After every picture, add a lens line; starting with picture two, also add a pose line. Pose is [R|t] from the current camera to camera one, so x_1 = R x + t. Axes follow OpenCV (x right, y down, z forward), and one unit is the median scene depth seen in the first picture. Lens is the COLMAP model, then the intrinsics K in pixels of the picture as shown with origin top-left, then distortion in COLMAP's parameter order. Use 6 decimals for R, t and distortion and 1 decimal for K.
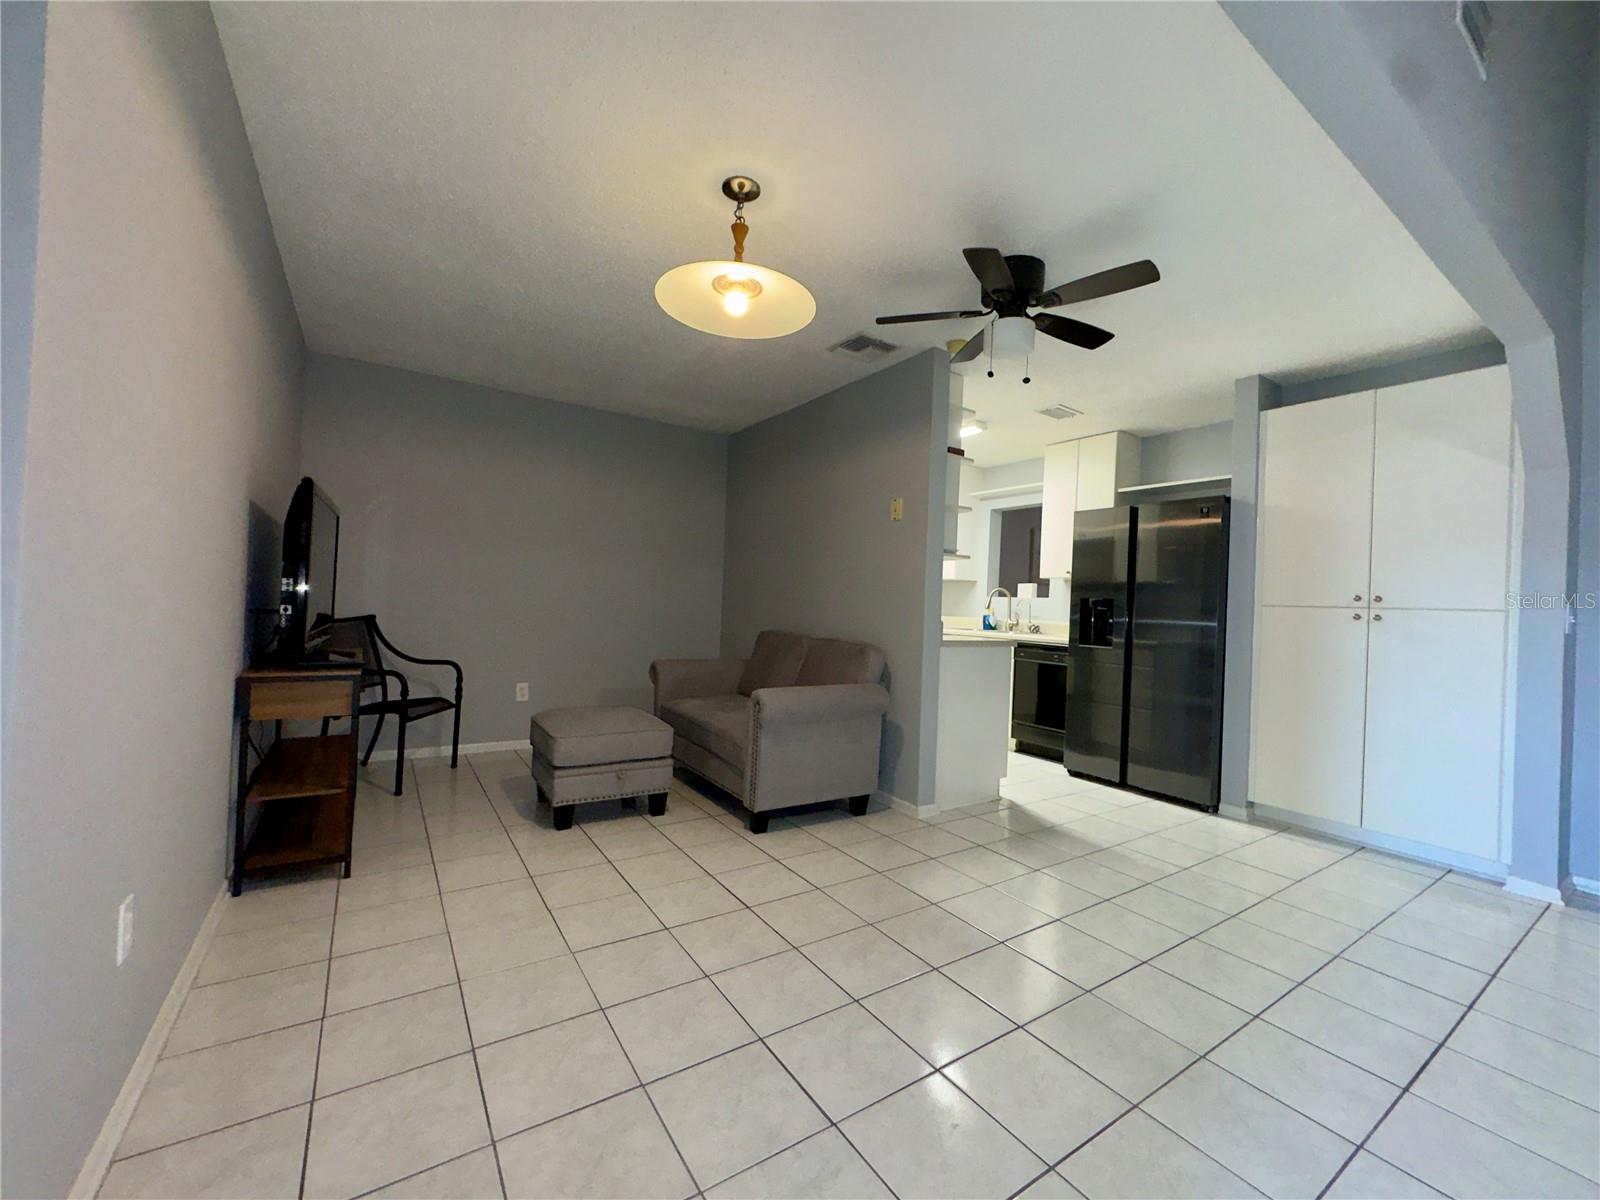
lens RADIAL K [[639.9, 0, 802.6], [0, 639.9, 594.6], [0, 0, 1]] dist [0.004130, 0.000324]
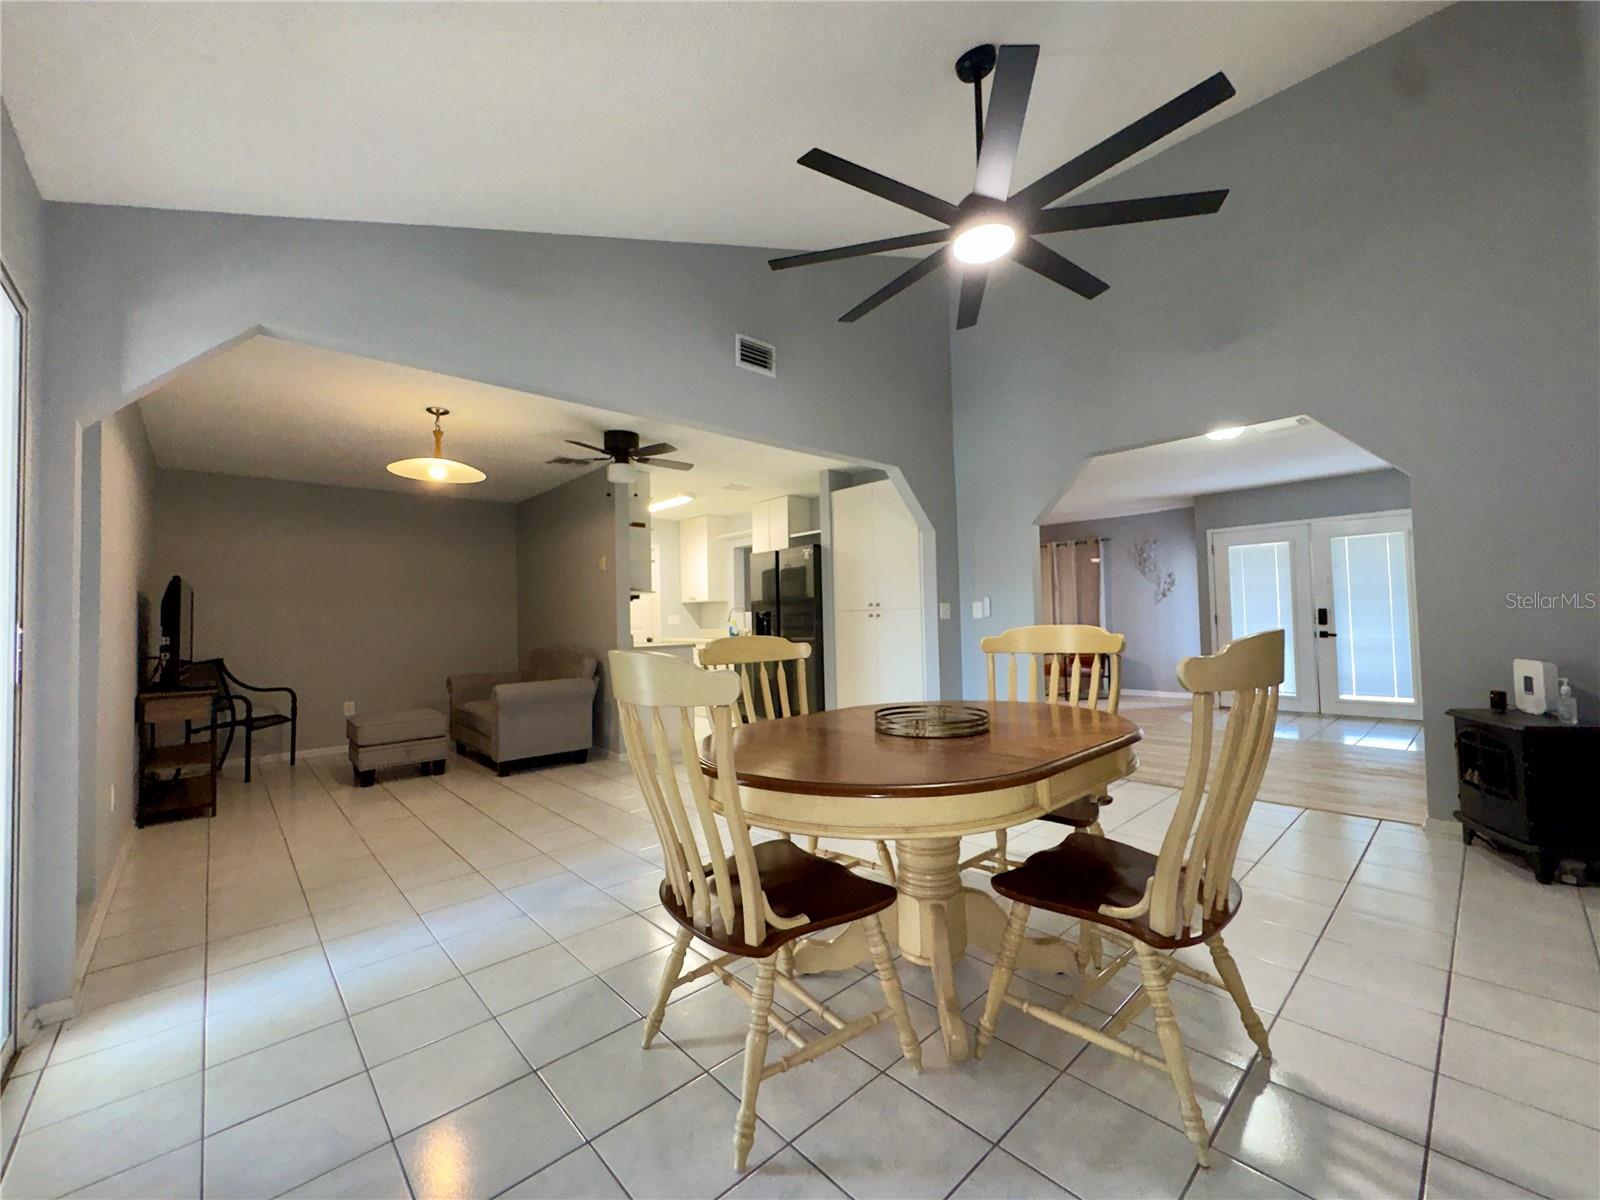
lens RADIAL K [[639.9, 0, 797.8], [0, 639.9, 595.3], [0, 0, 1]] dist [0.004130, 0.000324]
pose [[0.986538, -0.059345, 0.152386, 0.393715], [0.062791, 0.997866, -0.017894, -0.000825], [-0.150998, 0.027222, 0.988159, -0.622810]]
